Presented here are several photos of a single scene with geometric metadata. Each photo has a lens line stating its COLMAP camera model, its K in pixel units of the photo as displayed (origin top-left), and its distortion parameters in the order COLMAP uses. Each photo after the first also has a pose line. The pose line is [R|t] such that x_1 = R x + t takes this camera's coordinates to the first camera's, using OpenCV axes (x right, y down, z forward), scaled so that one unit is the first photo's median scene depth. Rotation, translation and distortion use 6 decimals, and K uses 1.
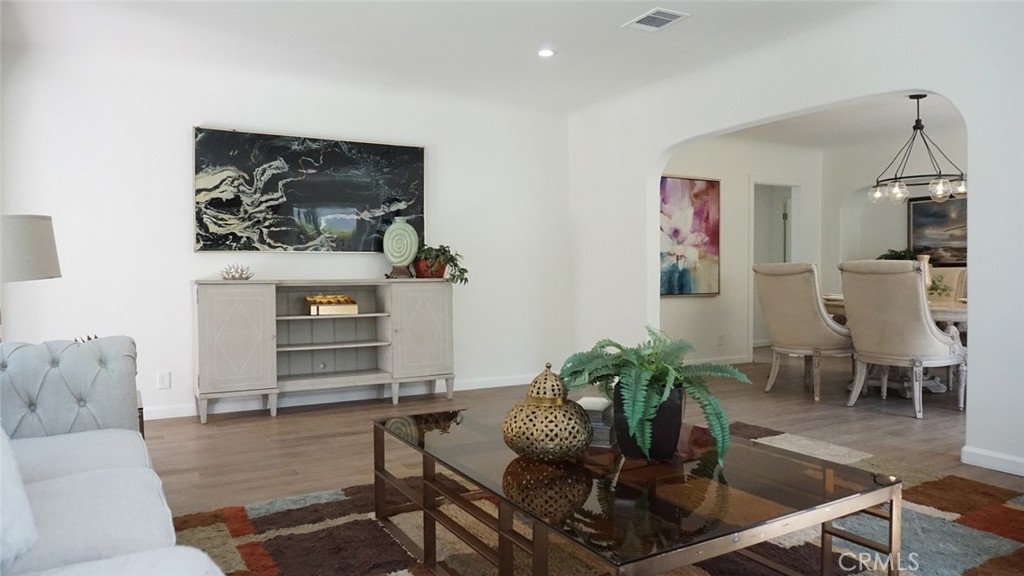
lens RADIAL K [[694.9, 0, 512.0], [0, 694.9, 288.0], [0, 0, 1]] dist [-0.039887, 0.003213]
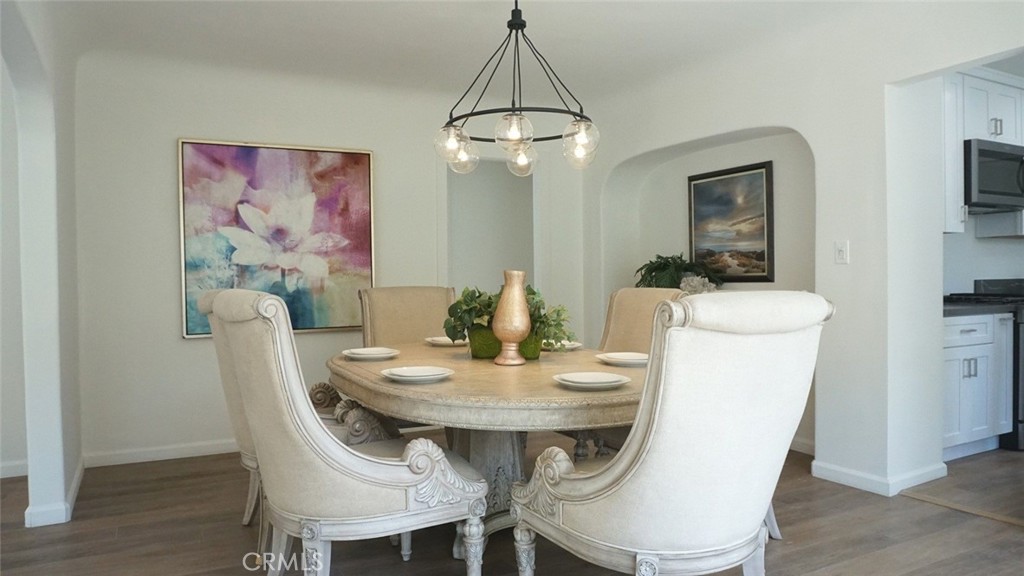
lens RADIAL K [[694.9, 0, 512.0], [0, 694.9, 288.0], [0, 0, 1]] dist [-0.039887, 0.003213]
pose [[0.999506, -0.007753, -0.030448, 0.458038], [0.007632, 0.999963, -0.004077, -0.024664], [0.030479, 0.003843, 0.999528, 0.358845]]
